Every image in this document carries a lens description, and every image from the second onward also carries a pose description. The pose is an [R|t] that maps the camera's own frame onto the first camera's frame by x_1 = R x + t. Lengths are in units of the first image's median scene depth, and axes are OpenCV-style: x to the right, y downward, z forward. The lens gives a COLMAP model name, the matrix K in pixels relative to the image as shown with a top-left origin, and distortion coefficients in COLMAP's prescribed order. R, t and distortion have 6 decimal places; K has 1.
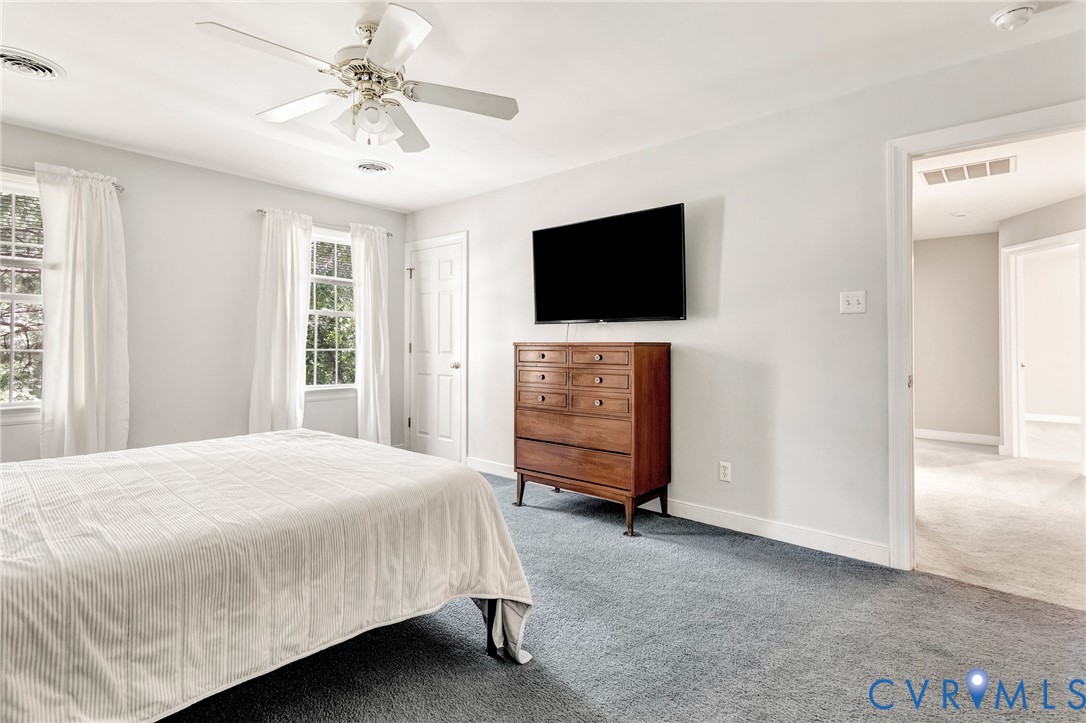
lens RADIAL K [[518.6, 0, 542.9], [0, 518.6, 336.6], [0, 0, 1]] dist [0.000319, 0.000000]
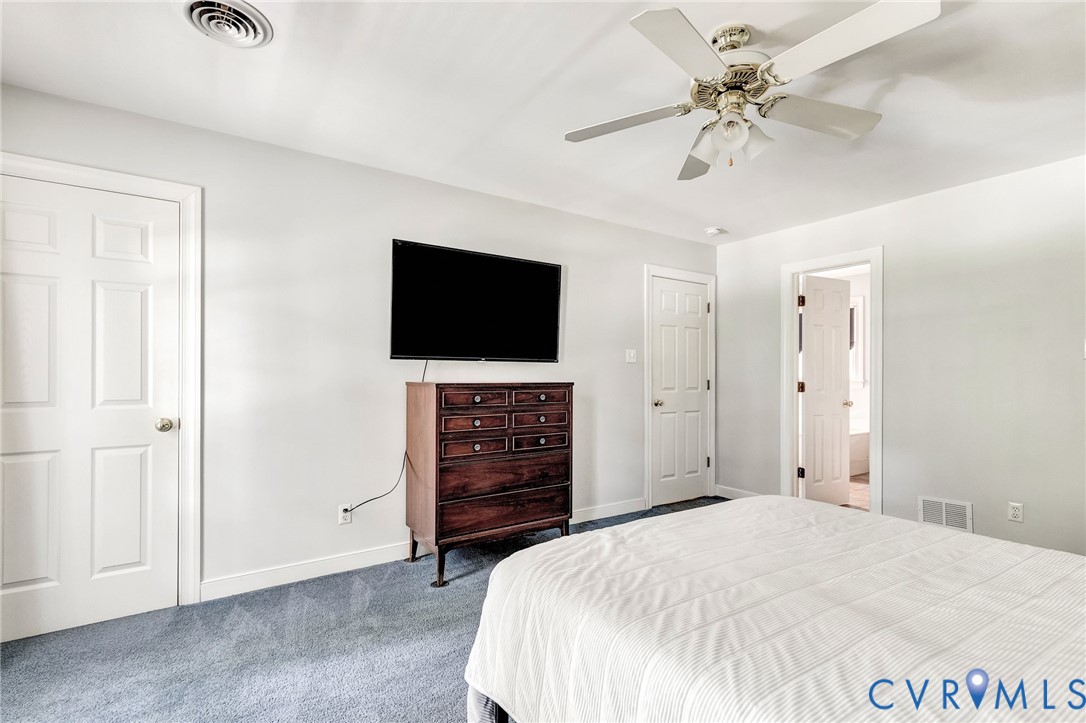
lens RADIAL K [[523.8, 0, 543.9], [0, 523.8, 372.0], [0, 0, 1]] dist [-0.000674, -0.000031]
pose [[0.249952, 0.003641, 0.968251, -0.794982], [-0.016479, 0.999864, 0.000495, -0.009524], [-0.968118, -0.016079, 0.249978, 0.640150]]
